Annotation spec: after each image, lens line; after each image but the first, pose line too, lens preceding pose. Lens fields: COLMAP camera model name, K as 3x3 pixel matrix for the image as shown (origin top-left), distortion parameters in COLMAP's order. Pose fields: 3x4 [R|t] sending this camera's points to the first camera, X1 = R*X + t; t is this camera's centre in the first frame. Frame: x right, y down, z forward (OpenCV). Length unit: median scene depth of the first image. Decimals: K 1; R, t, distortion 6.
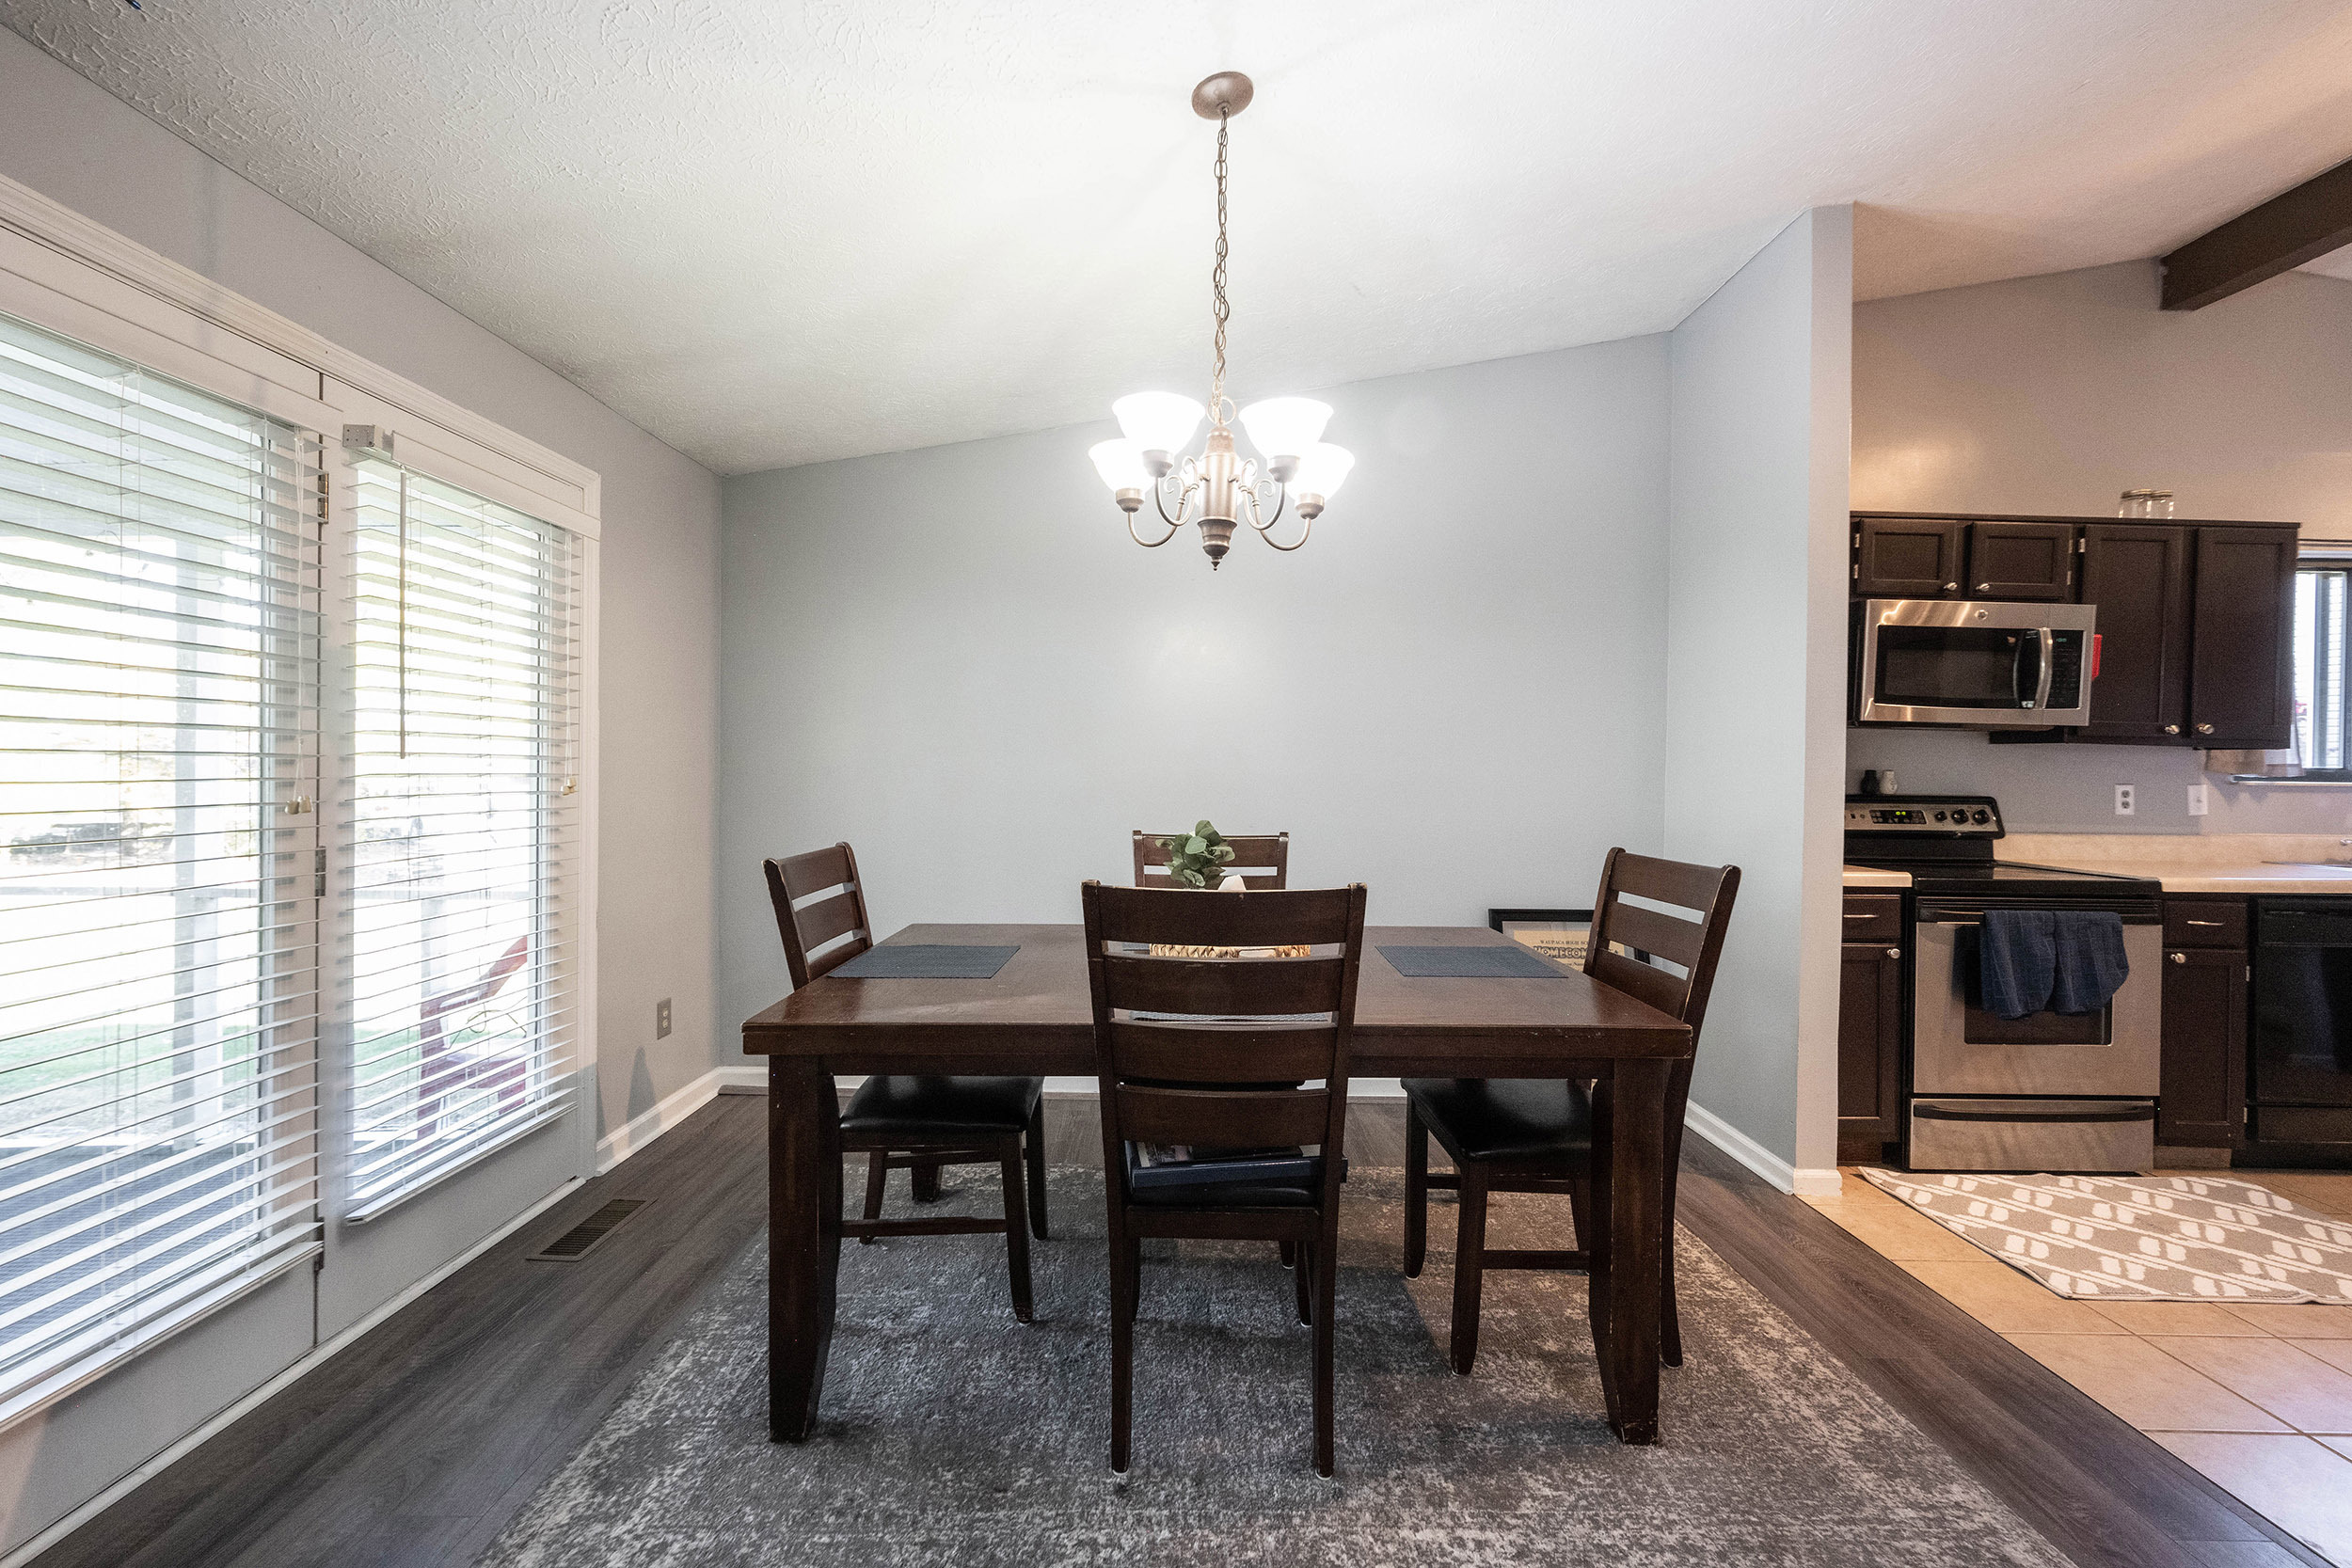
lens RADIAL K [[949.3, 0, 1178.9], [0, 949.3, 783.3], [0, 0, 1]] dist [-0.003945, 0.000028]
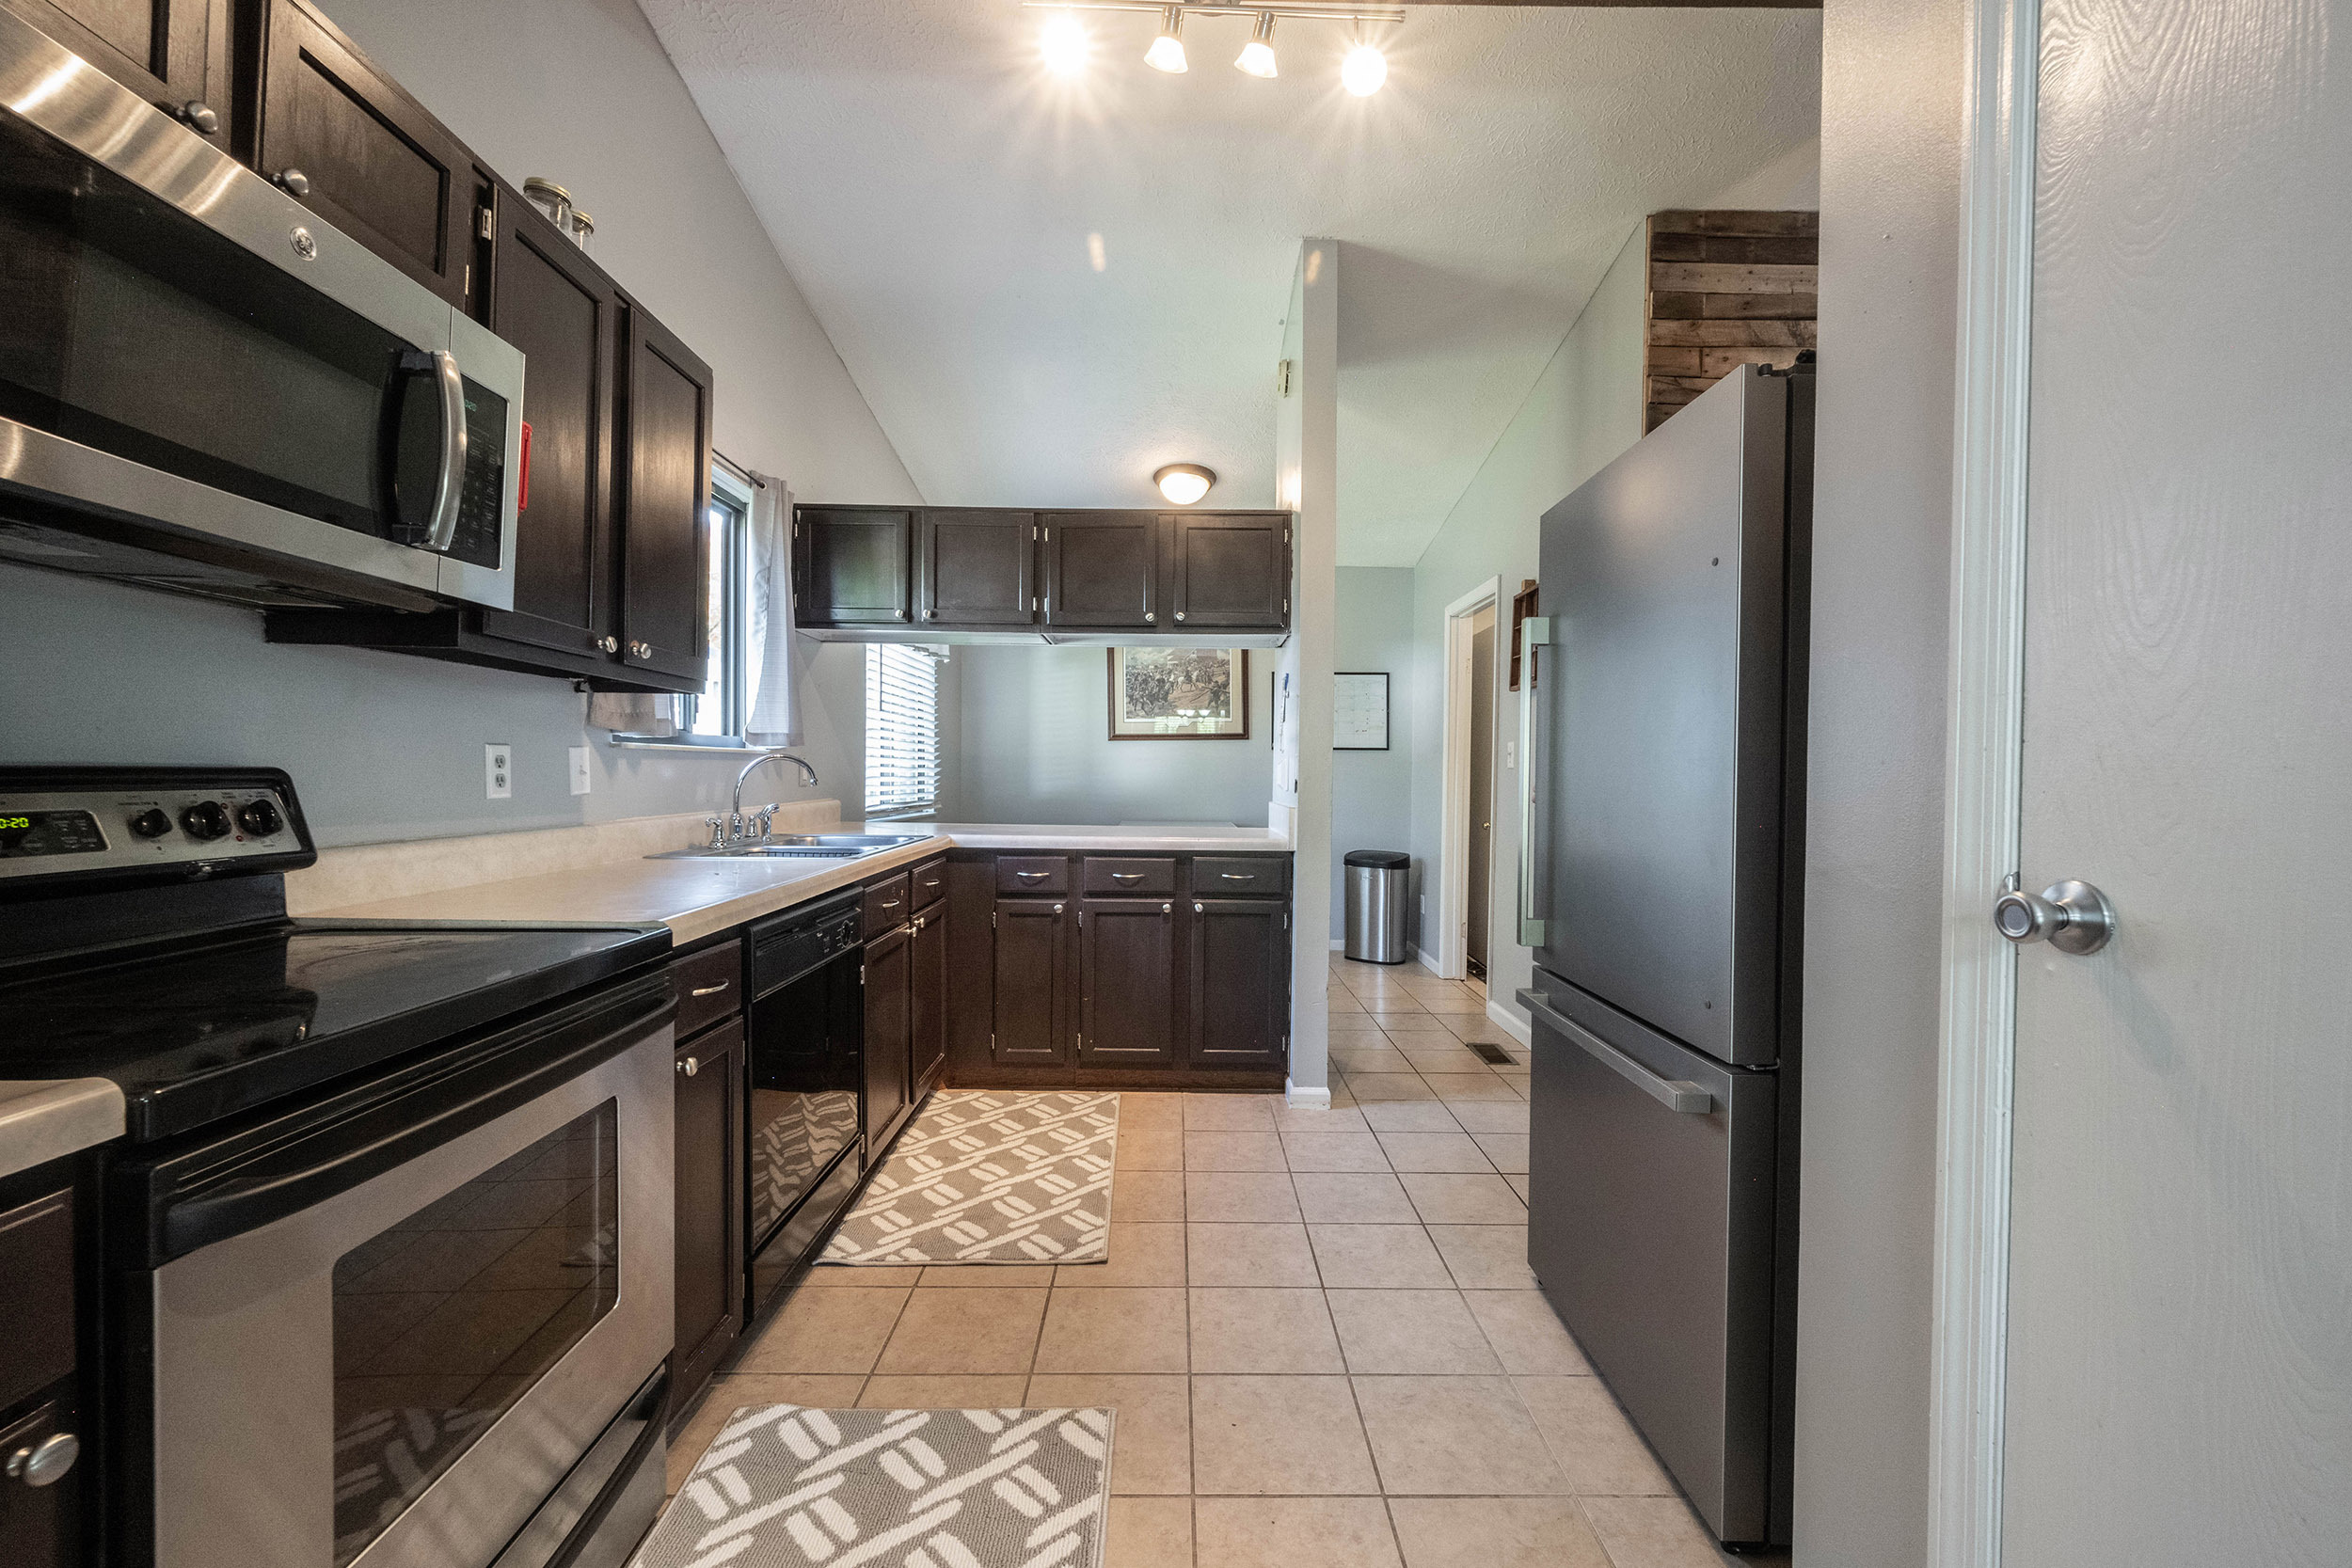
lens RADIAL K [[949.3, 0, 1176.7], [0, 949.3, 779.6], [0, 0, 1]] dist [-0.003945, 0.000028]
pose [[-0.003327, -0.020206, 0.999790, 0.449507], [0.001032, 0.999795, 0.020209, 0.011420], [-0.999994, 0.001099, -0.003305, 0.616335]]
